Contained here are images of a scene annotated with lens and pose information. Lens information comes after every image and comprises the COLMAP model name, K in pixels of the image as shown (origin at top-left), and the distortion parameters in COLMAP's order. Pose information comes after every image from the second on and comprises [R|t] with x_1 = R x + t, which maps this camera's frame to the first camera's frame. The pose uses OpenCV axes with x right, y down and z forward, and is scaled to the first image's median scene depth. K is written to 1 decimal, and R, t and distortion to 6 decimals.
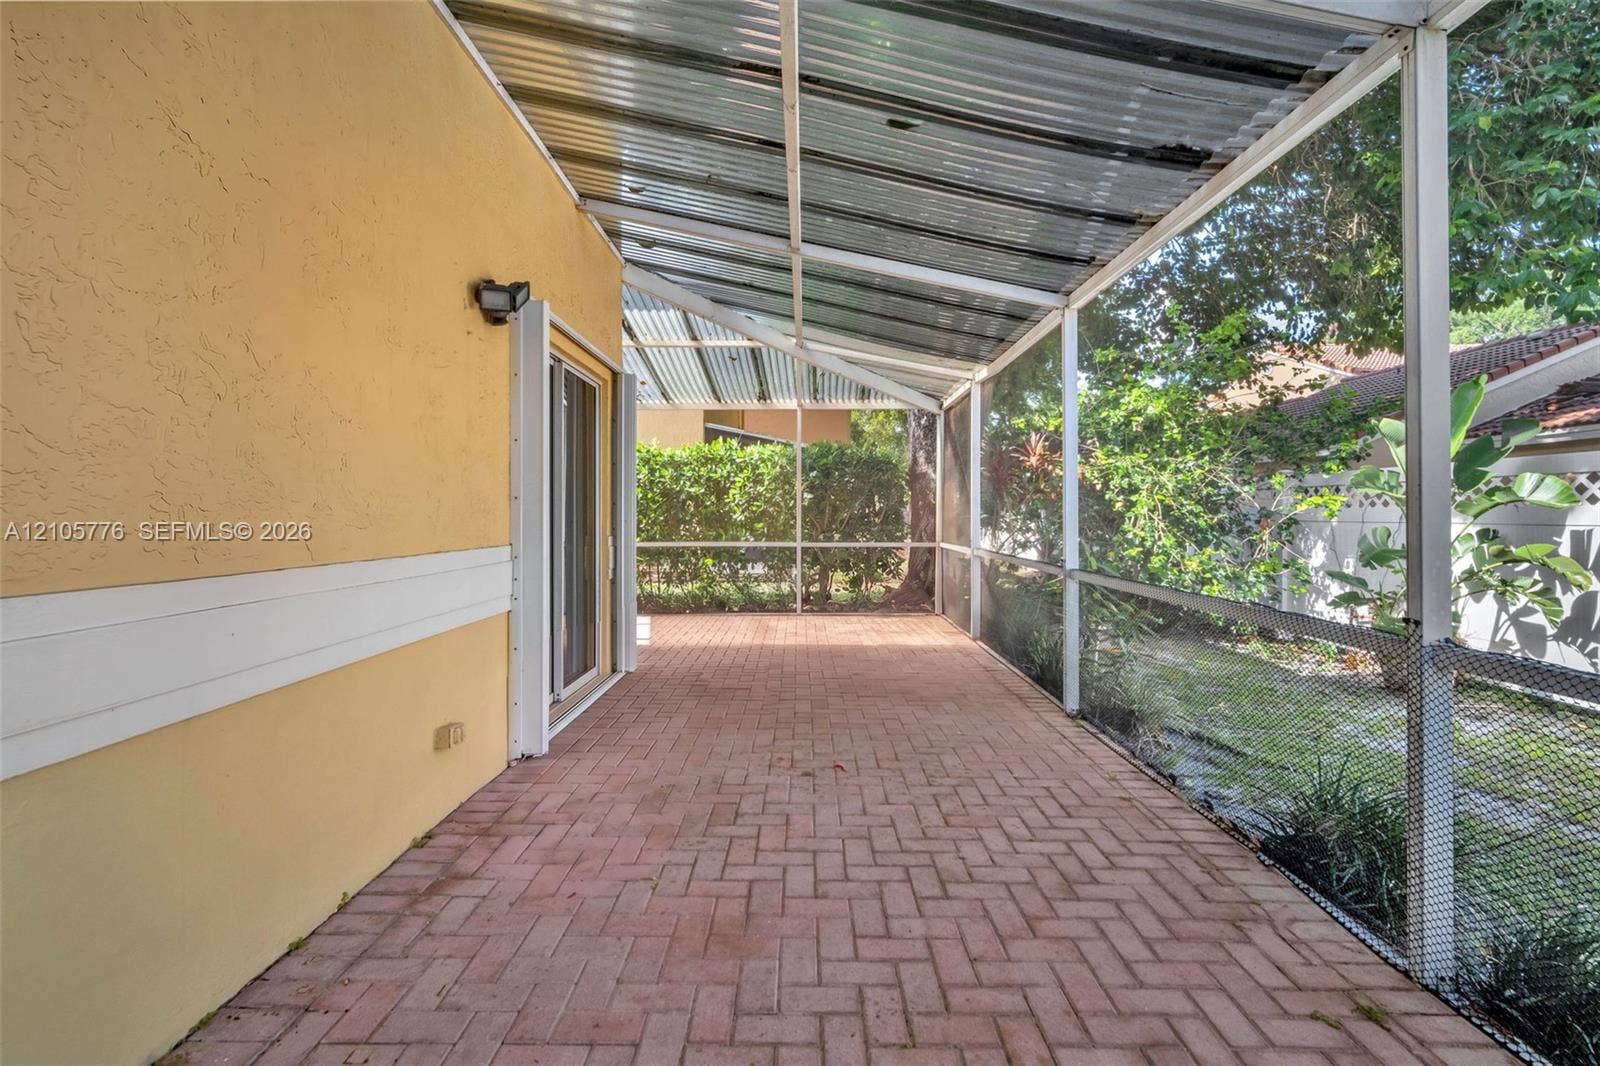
lens RADIAL K [[706.6, 0, 799.5], [0, 706.6, 520.2], [0, 0, 1]] dist [-0.007558, 0.000785]
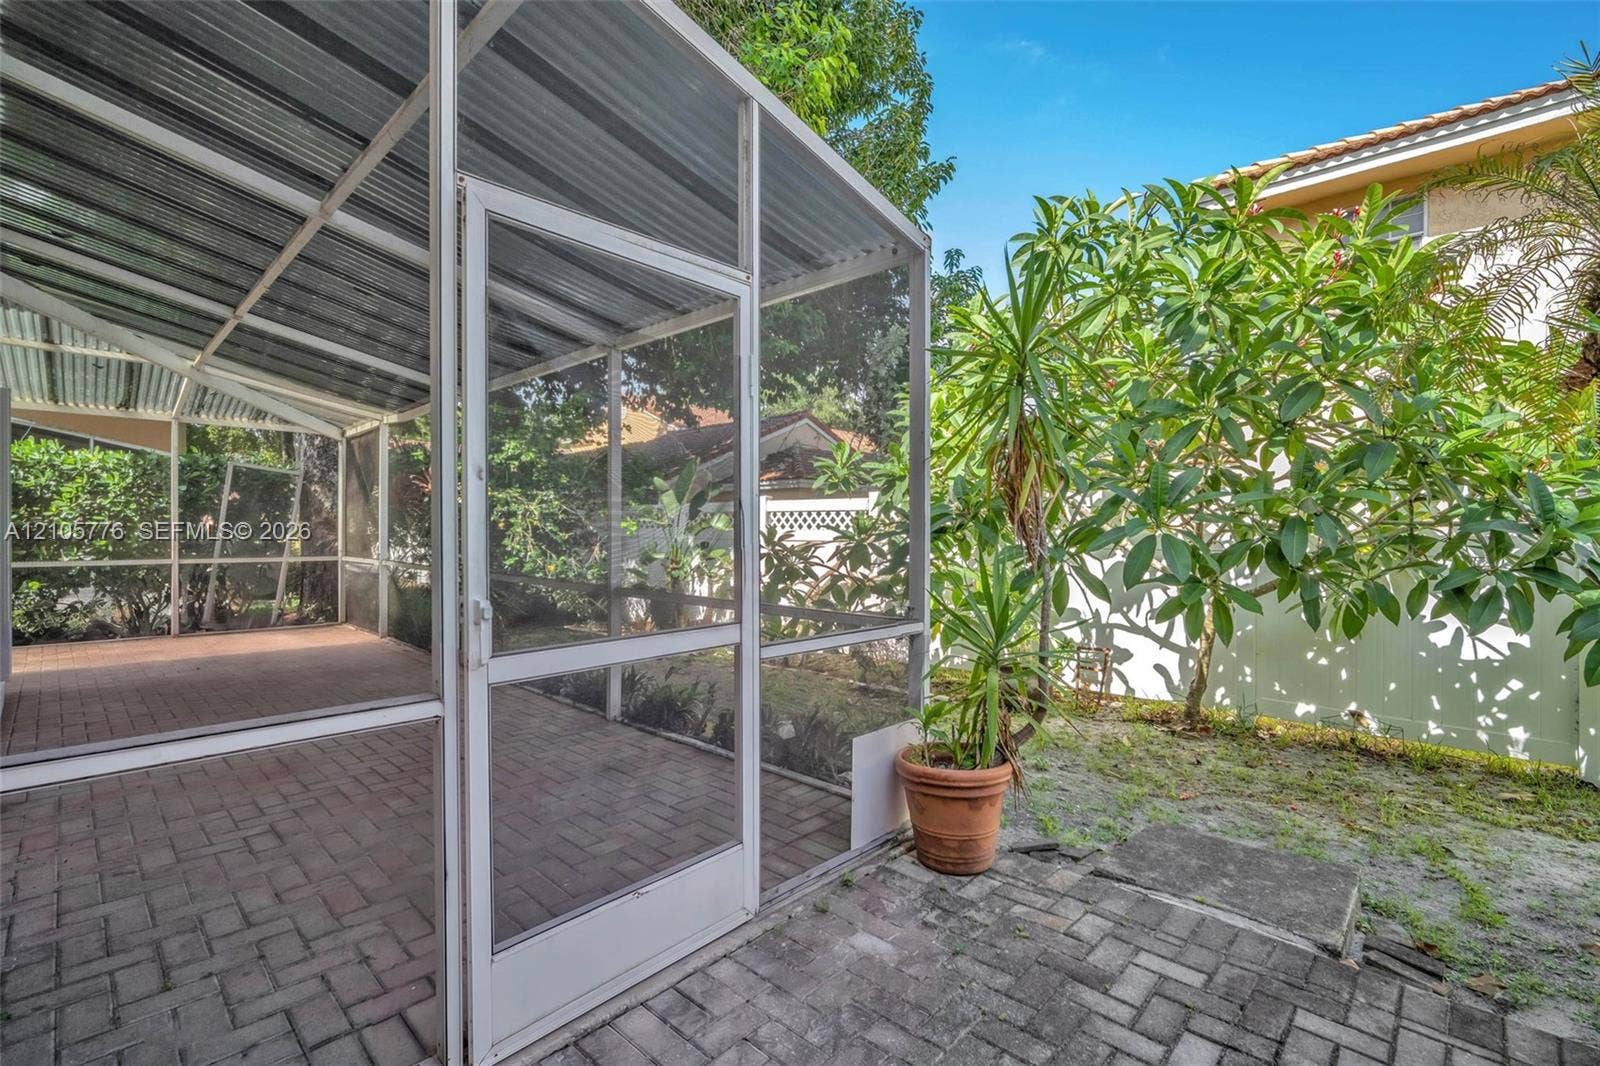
lens RADIAL K [[706.6, 0, 799.1], [0, 706.6, 532.6], [0, 0, 1]] dist [-0.007558, 0.000785]
pose [[0.679560, 0.003280, 0.733613, -0.131170], [-0.002309, 0.999995, -0.002332, -0.006013], [-0.733617, -0.000109, 0.679563, -0.294427]]
